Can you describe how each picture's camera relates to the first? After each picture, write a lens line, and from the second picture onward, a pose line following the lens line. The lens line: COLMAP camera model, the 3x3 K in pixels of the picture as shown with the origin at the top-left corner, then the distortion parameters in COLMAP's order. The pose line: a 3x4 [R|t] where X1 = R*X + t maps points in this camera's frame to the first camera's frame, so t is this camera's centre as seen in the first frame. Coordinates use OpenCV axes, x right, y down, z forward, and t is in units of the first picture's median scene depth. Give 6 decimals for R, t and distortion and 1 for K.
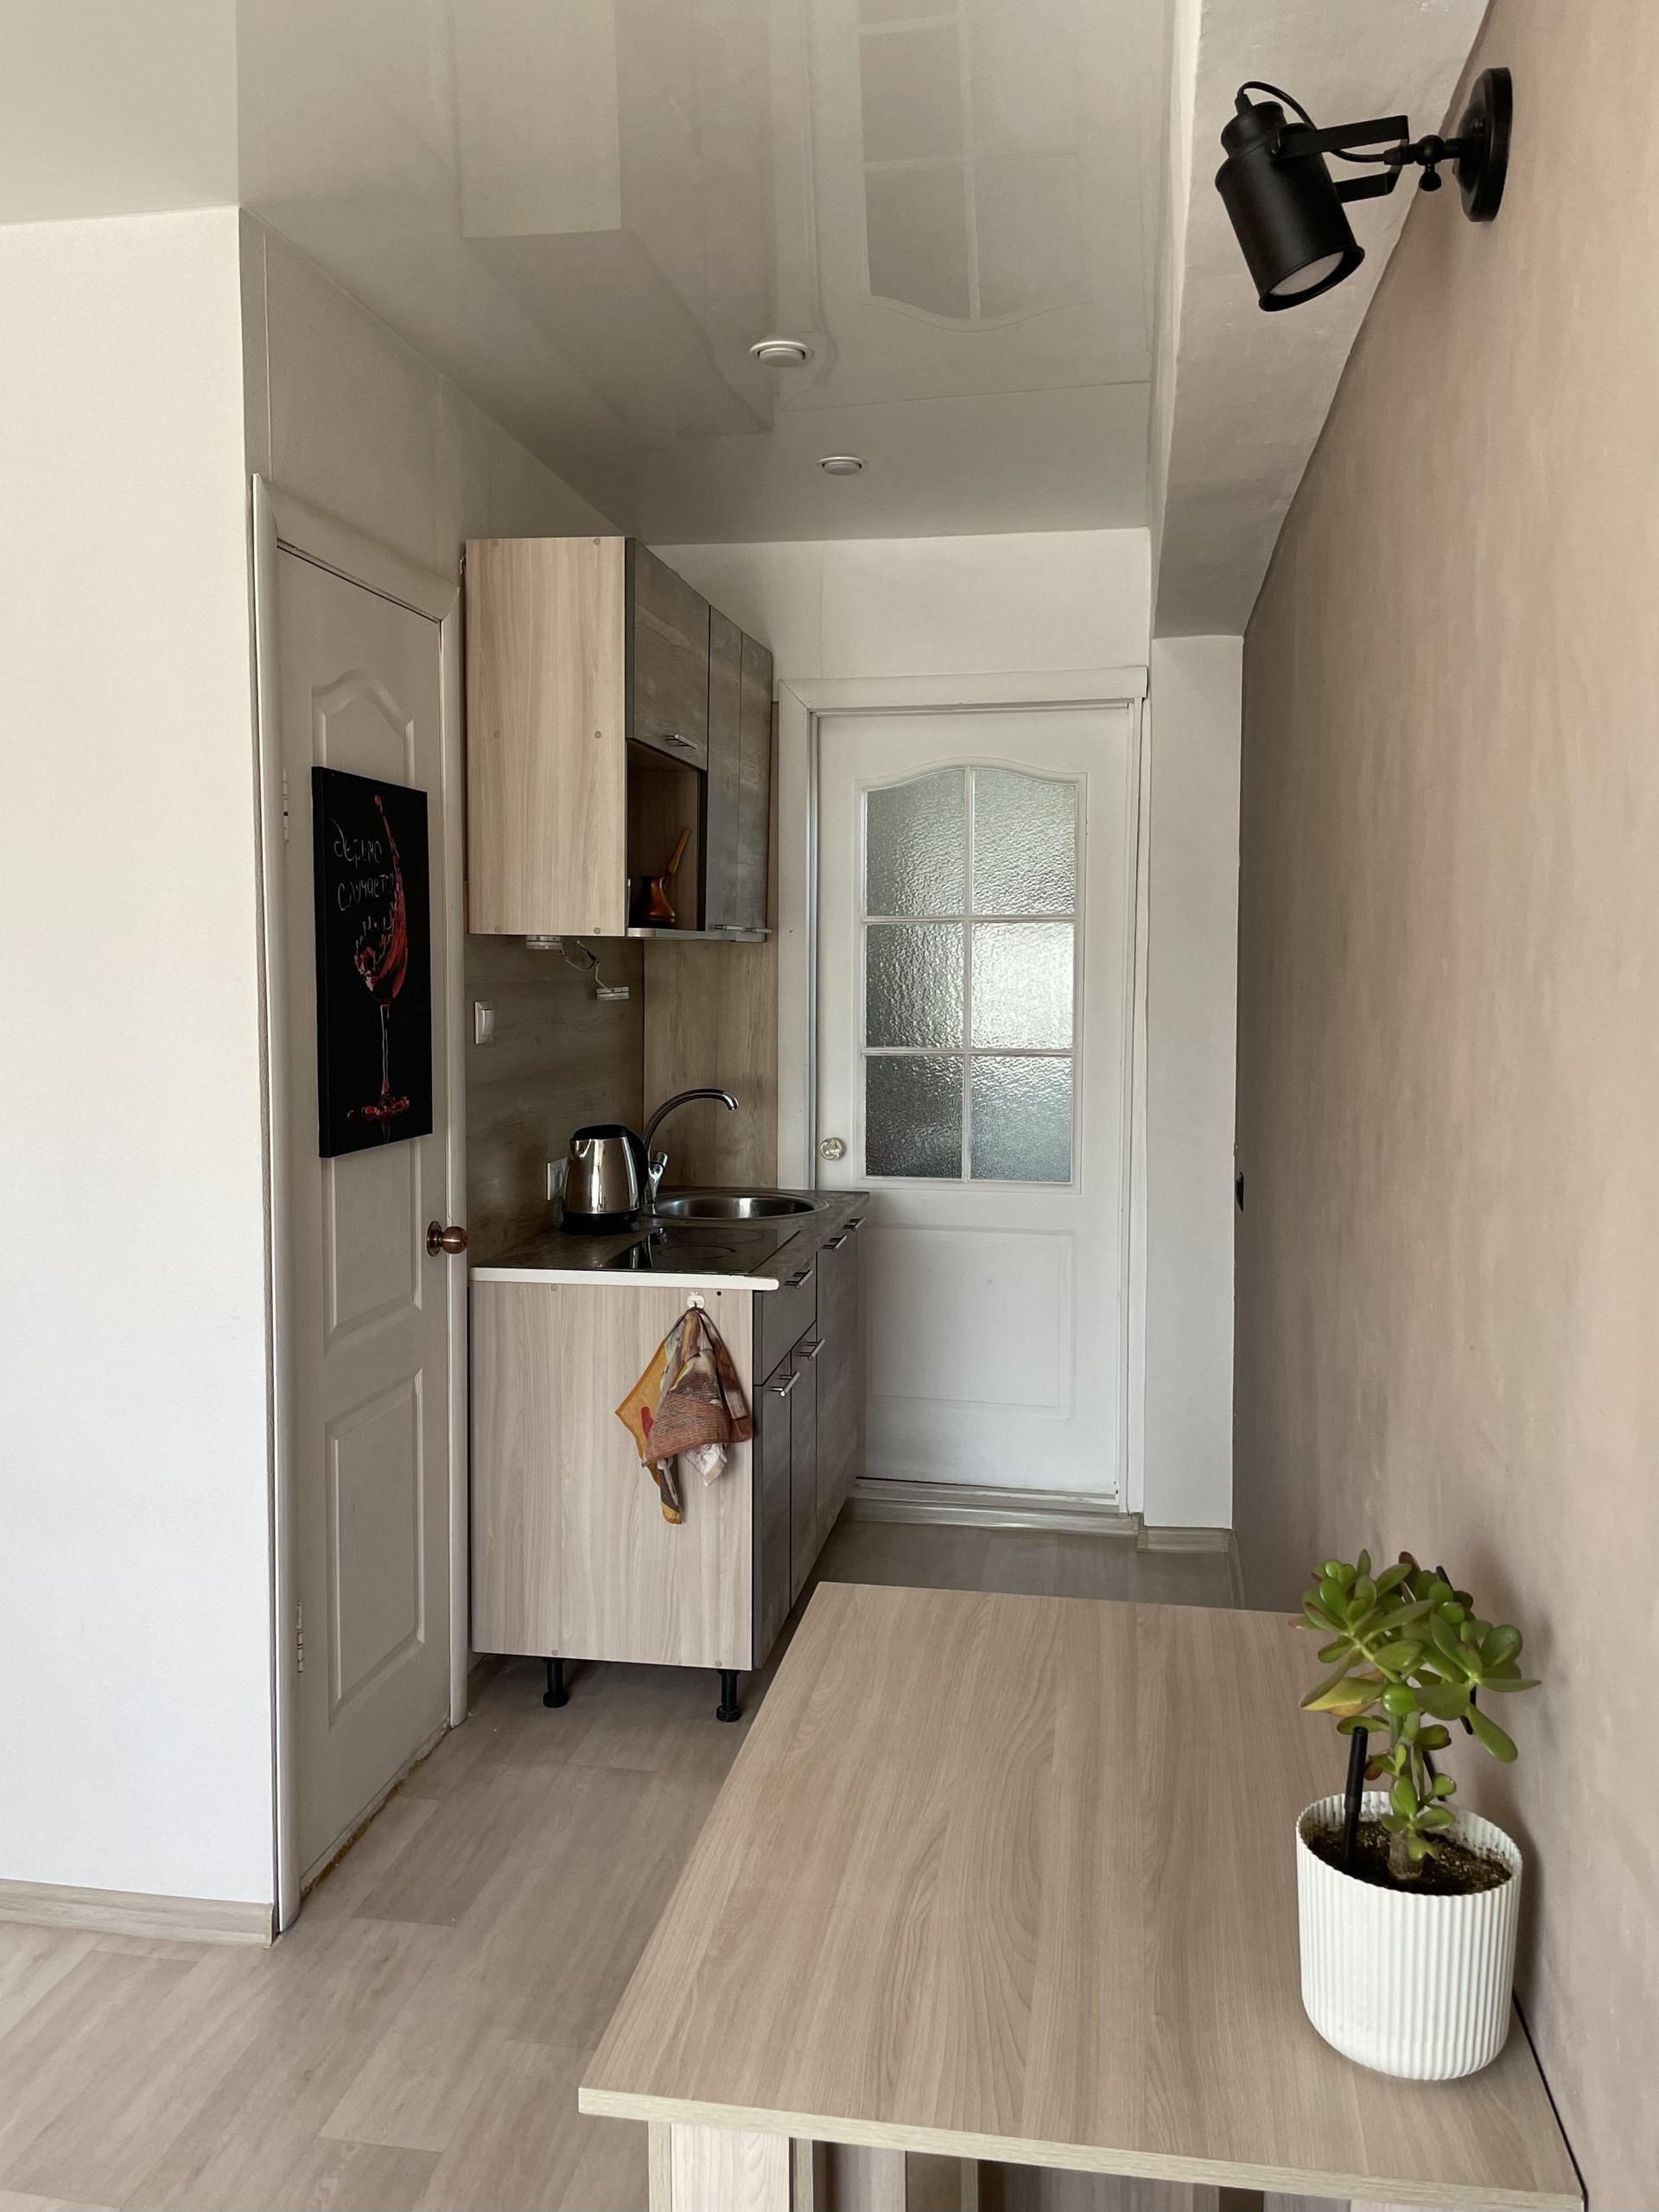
lens RADIAL K [[1768.4, 0, 827.8], [0, 1768.4, 1090.2], [0, 0, 1]] dist [0.123758, -0.180776]
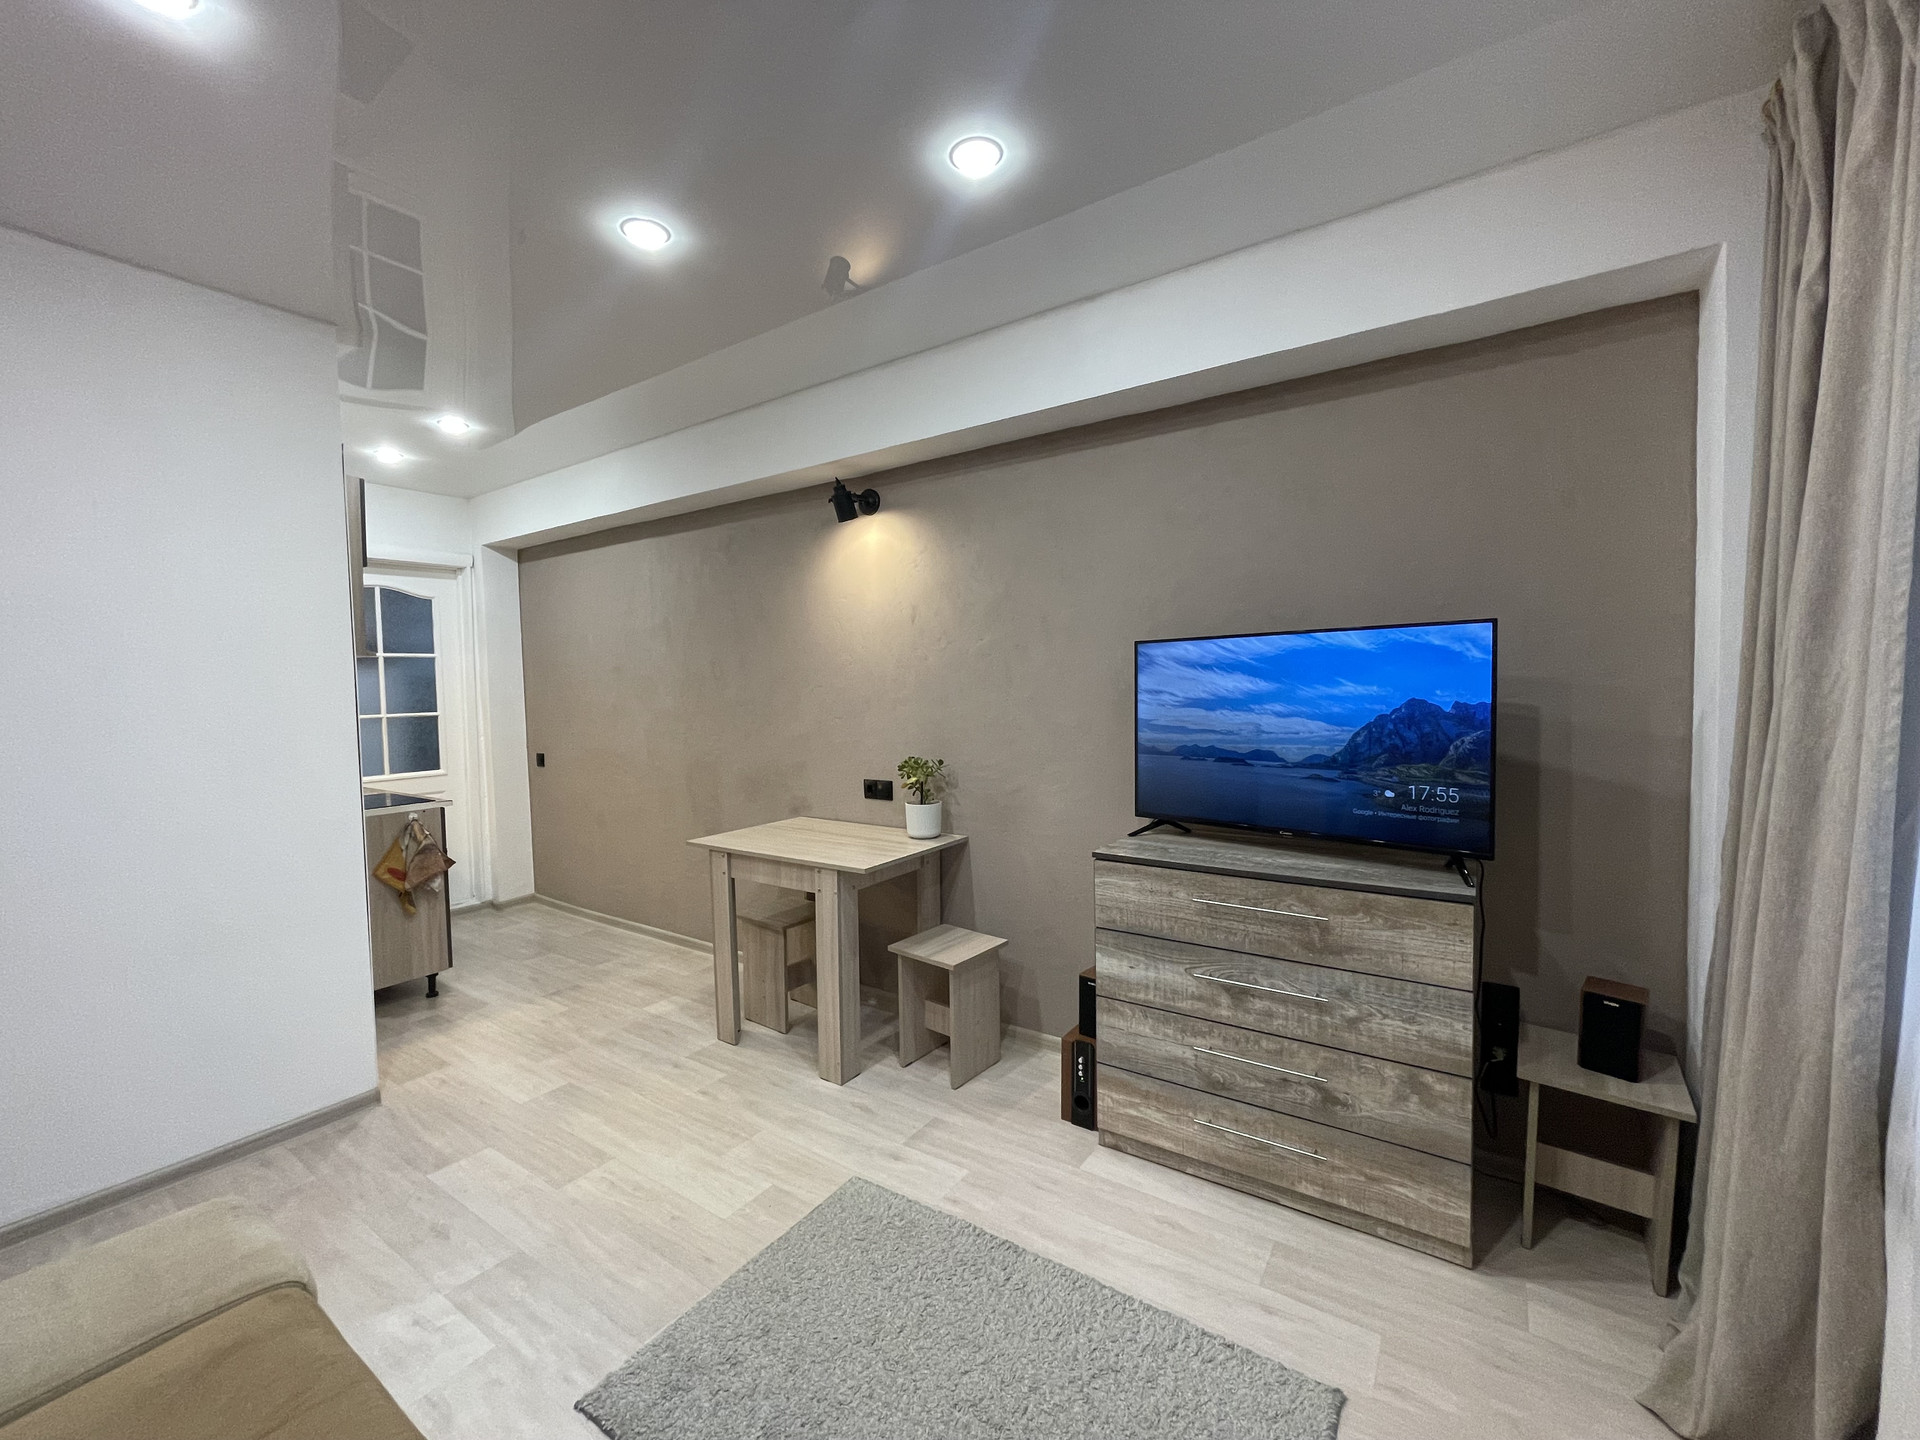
lens RADIAL K [[783.6, 0, 958.2], [0, 783.6, 718.9], [0, 0, 1]] dist [-0.012437, 0.010084]
pose [[0.418059, -0.051500, 0.906959, -0.768863], [0.087786, 0.996009, 0.016092, 0.044673], [-0.904168, 0.072891, 0.420912, -0.069331]]
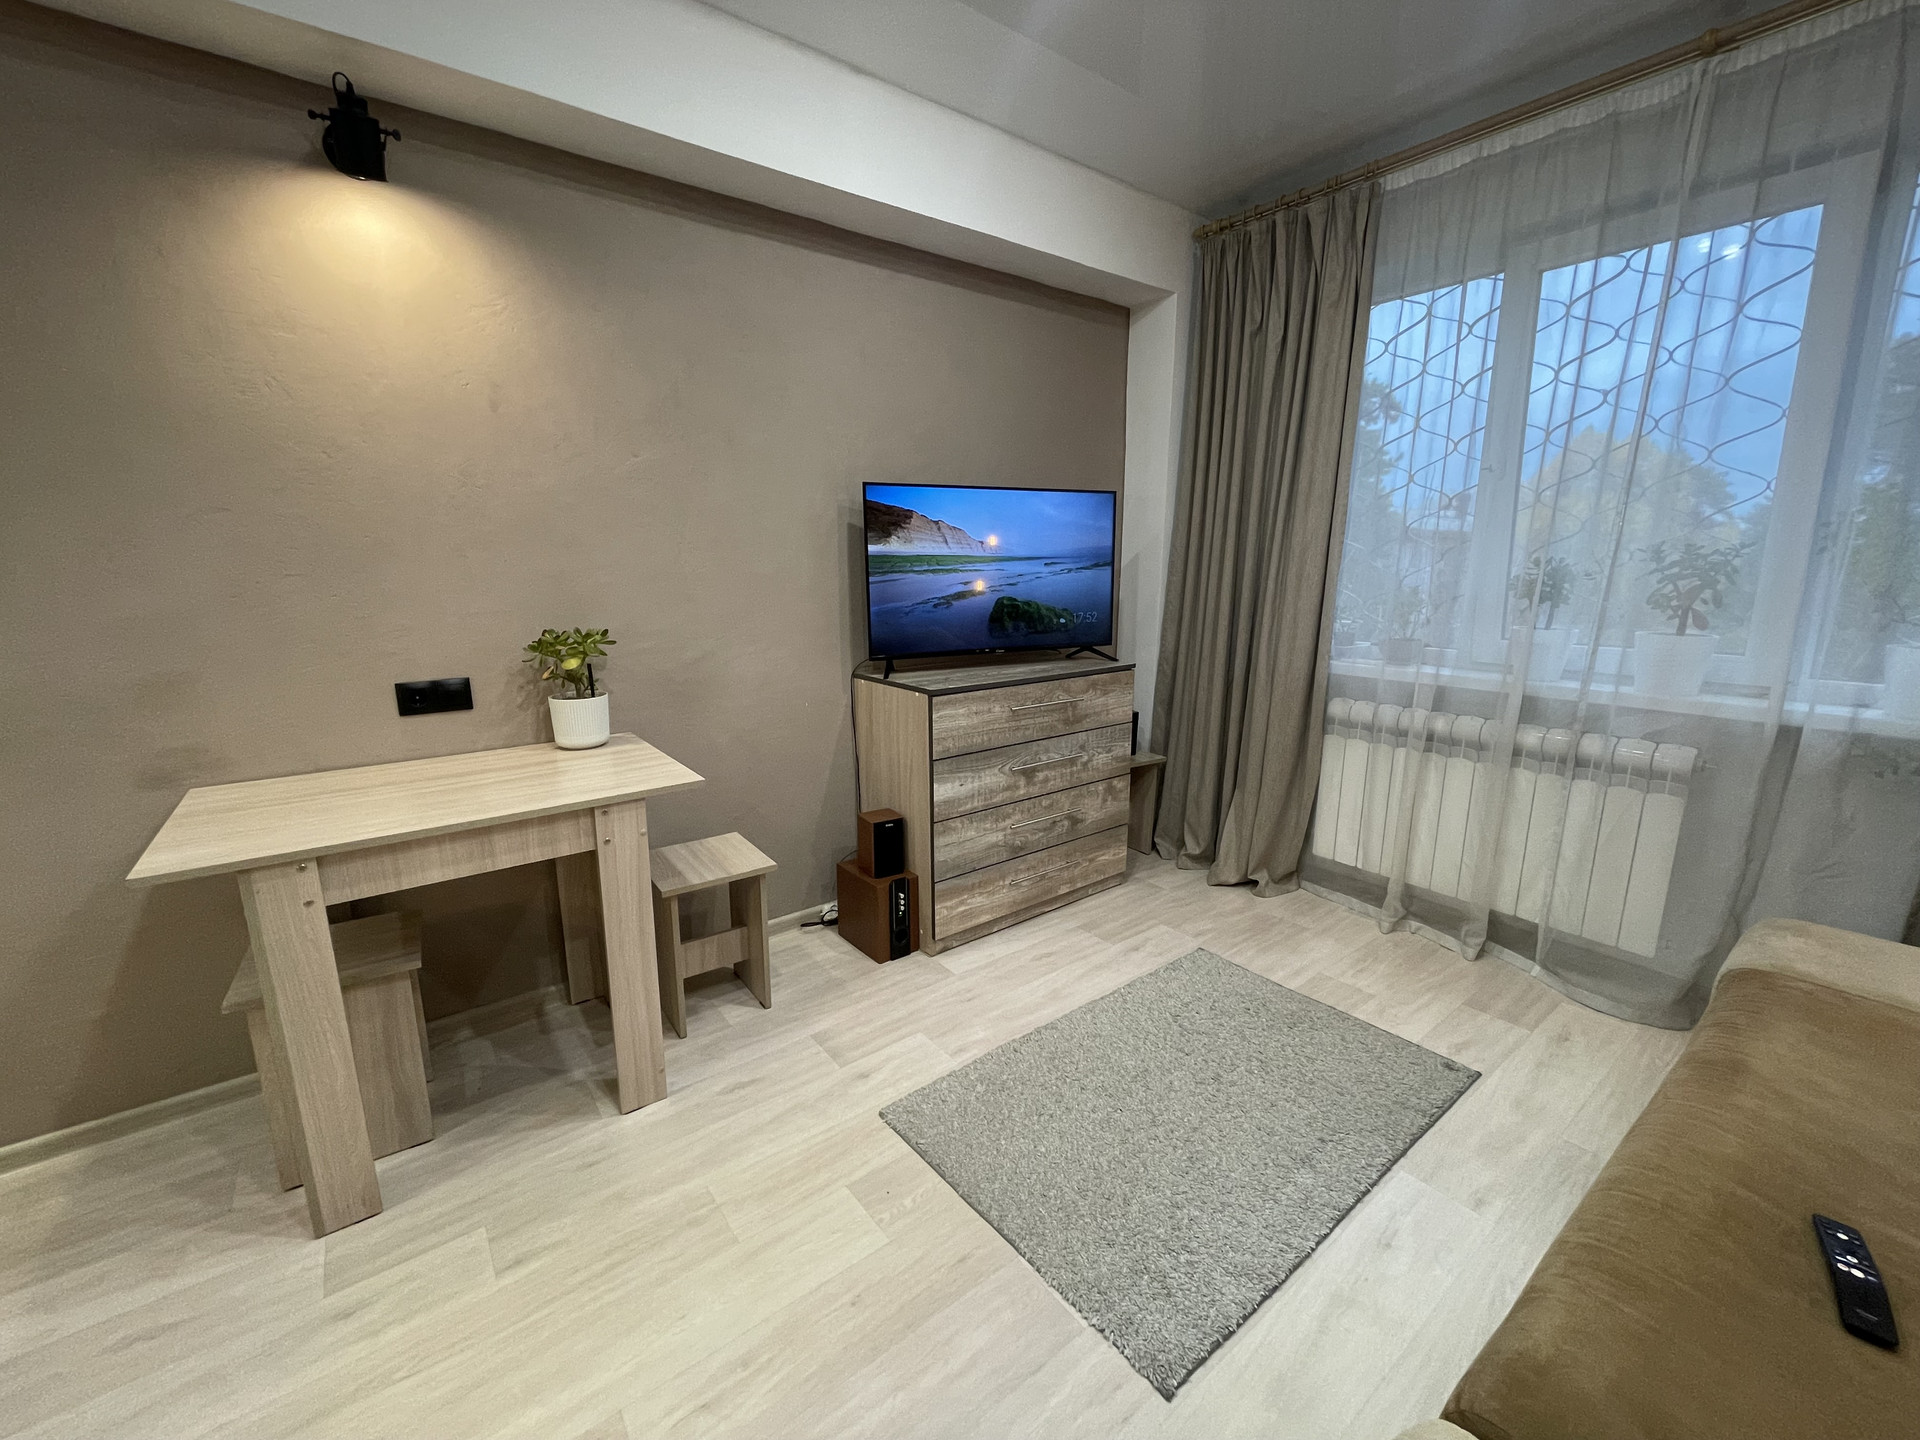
lens RADIAL K [[777.6, 0, 960.7], [0, 777.6, 719.6], [0, 0, 1]] dist [-0.000629, 0.001166]
pose [[-0.731976, -0.139258, 0.666947, -0.579173], [0.052892, 0.964321, 0.259399, 0.026411], [-0.679274, 0.225150, -0.698494, 0.661341]]
